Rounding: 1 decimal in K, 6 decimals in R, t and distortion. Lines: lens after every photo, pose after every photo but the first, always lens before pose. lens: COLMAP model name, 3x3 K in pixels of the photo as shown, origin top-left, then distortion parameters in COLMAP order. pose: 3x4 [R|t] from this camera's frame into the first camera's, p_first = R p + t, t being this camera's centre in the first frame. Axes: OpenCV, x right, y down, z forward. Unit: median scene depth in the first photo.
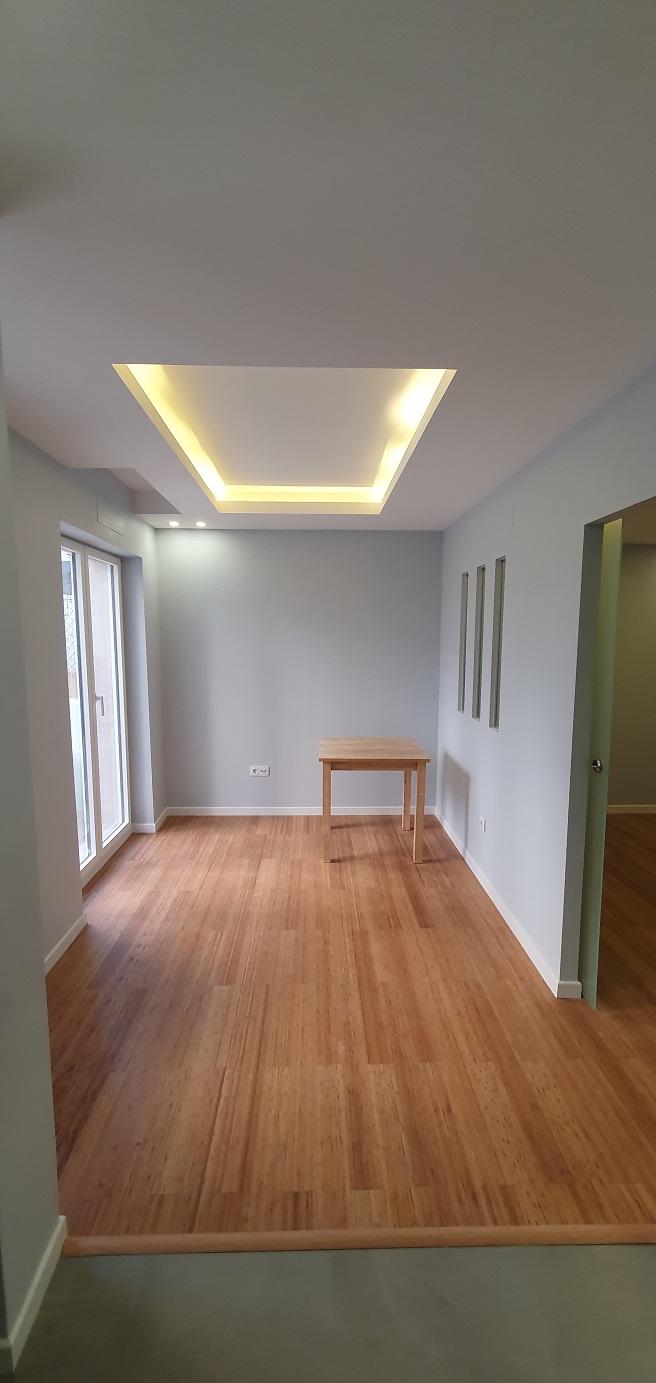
lens RADIAL K [[555.1, 0, 329.4], [0, 555.1, 703.2], [0, 0, 1]] dist [0.013721, 0.000313]
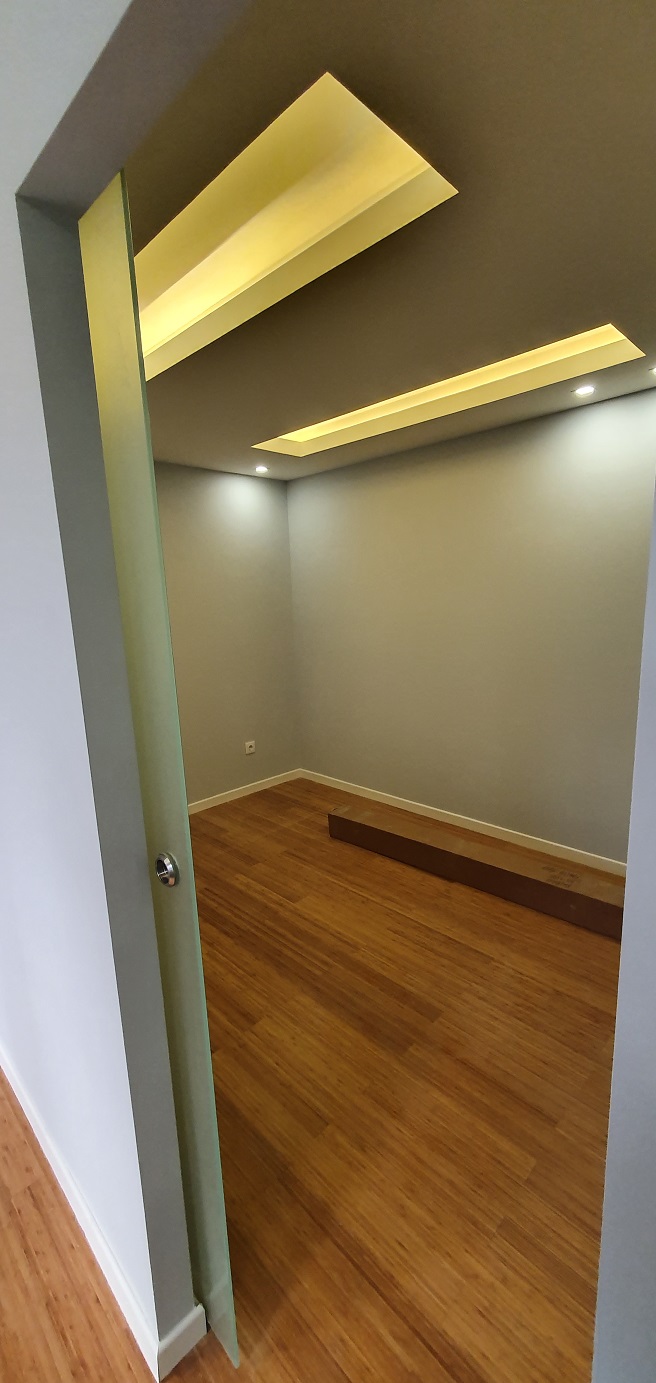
lens RADIAL K [[555.1, 0, 329.4], [0, 555.1, 703.2], [0, 0, 1]] dist [0.013721, 0.000313]
pose [[0.726255, -0.164883, 0.667359, 0.309677], [0.122558, 0.986312, 0.110312, -0.038593], [-0.676413, 0.001676, 0.736521, 0.607125]]
